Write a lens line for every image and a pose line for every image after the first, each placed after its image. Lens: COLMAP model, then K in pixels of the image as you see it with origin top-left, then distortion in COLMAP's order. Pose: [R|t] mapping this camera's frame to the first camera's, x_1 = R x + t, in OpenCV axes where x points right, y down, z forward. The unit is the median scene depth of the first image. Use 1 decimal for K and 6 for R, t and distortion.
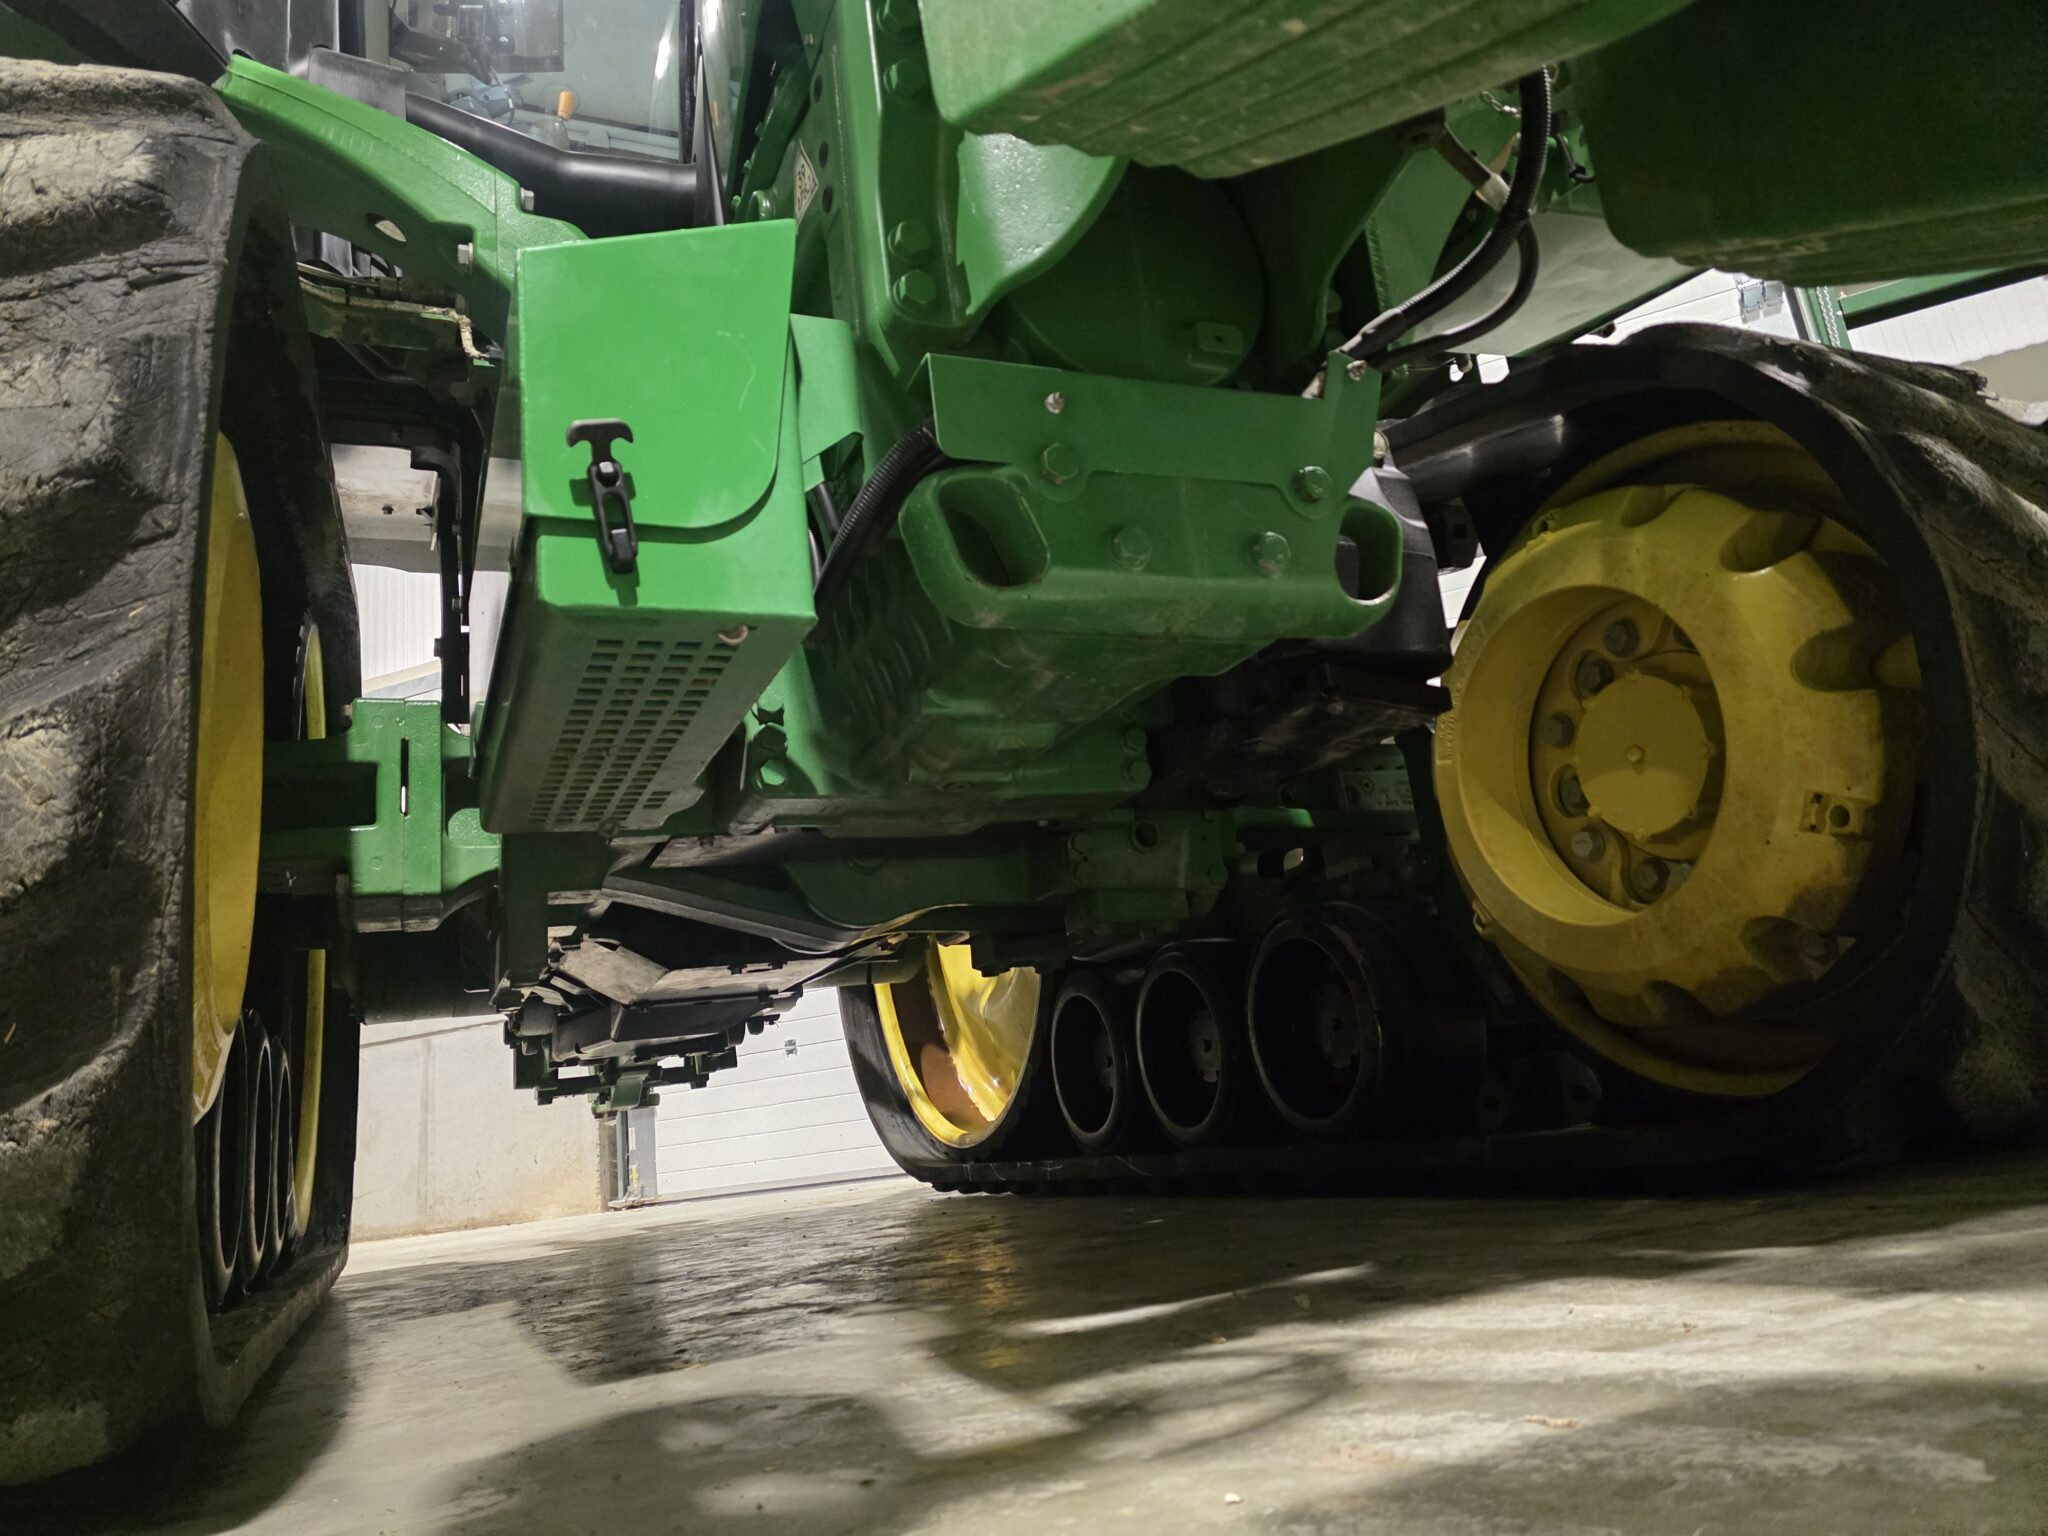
lens RADIAL K [[1384.2, 0, 1024.0], [0, 1384.2, 768.0], [0, 0, 1]] dist [0.067849, -0.069459]
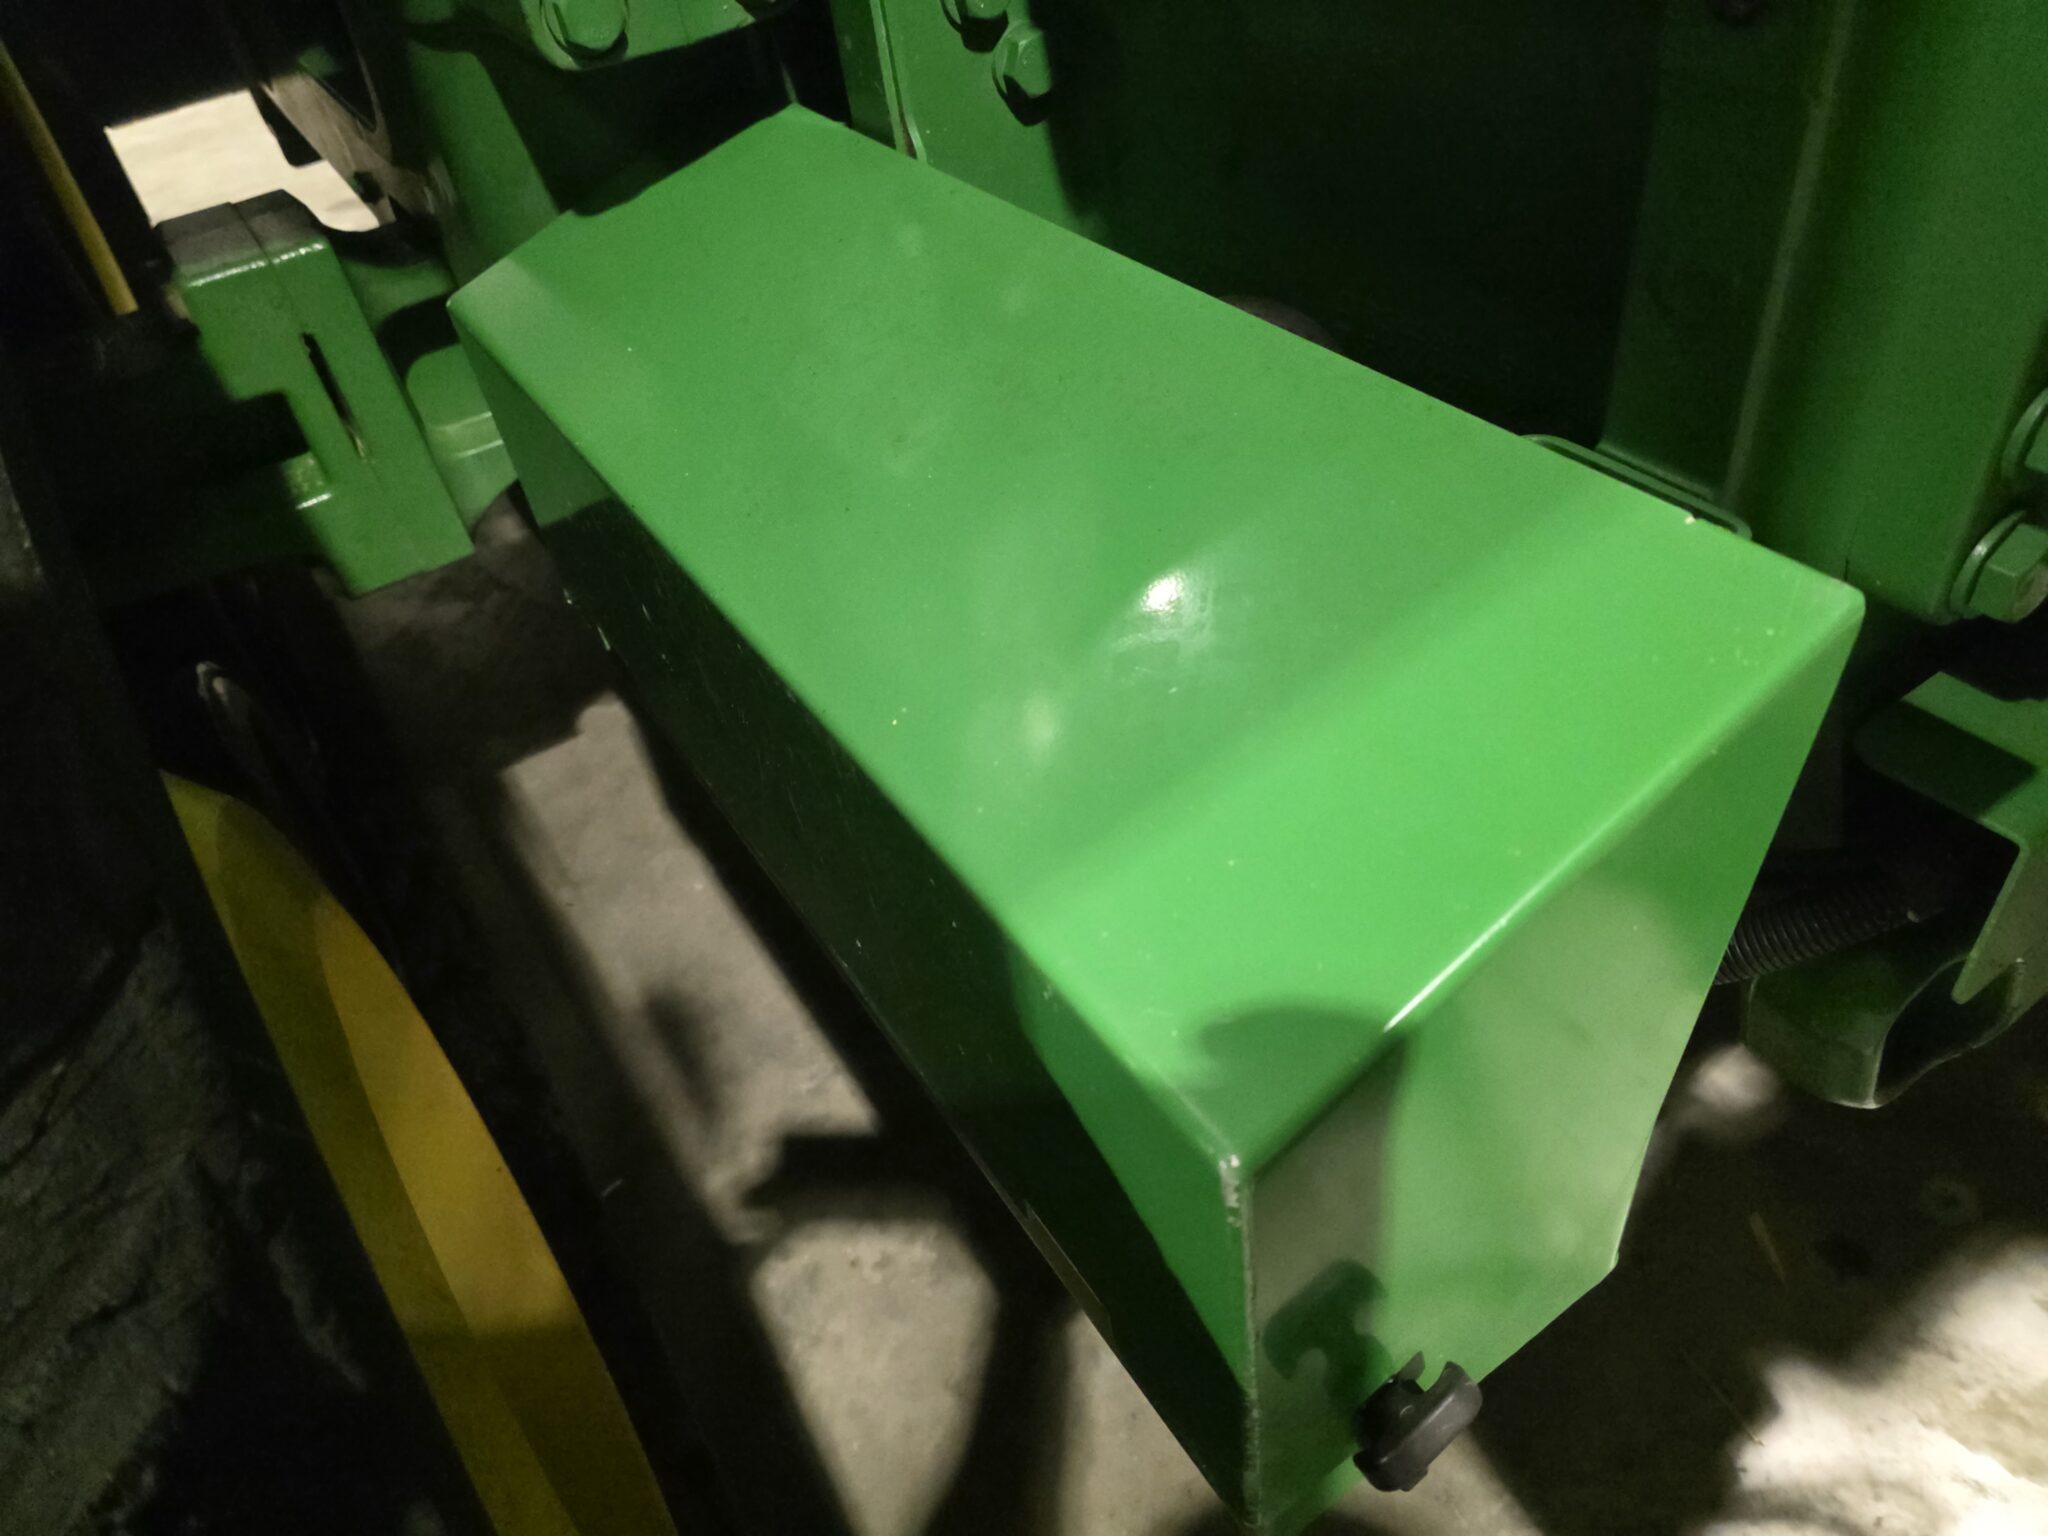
lens RADIAL K [[1384.2, 0, 1024.0], [0, 1384.2, 768.0], [0, 0, 1]] dist [0.067849, -0.069459]
pose [[0.987685, -0.114807, 0.106291, -0.244929], [-0.021475, 0.573451, 0.818958, -0.386976], [-0.154975, -0.811155, 0.563924, 0.511922]]
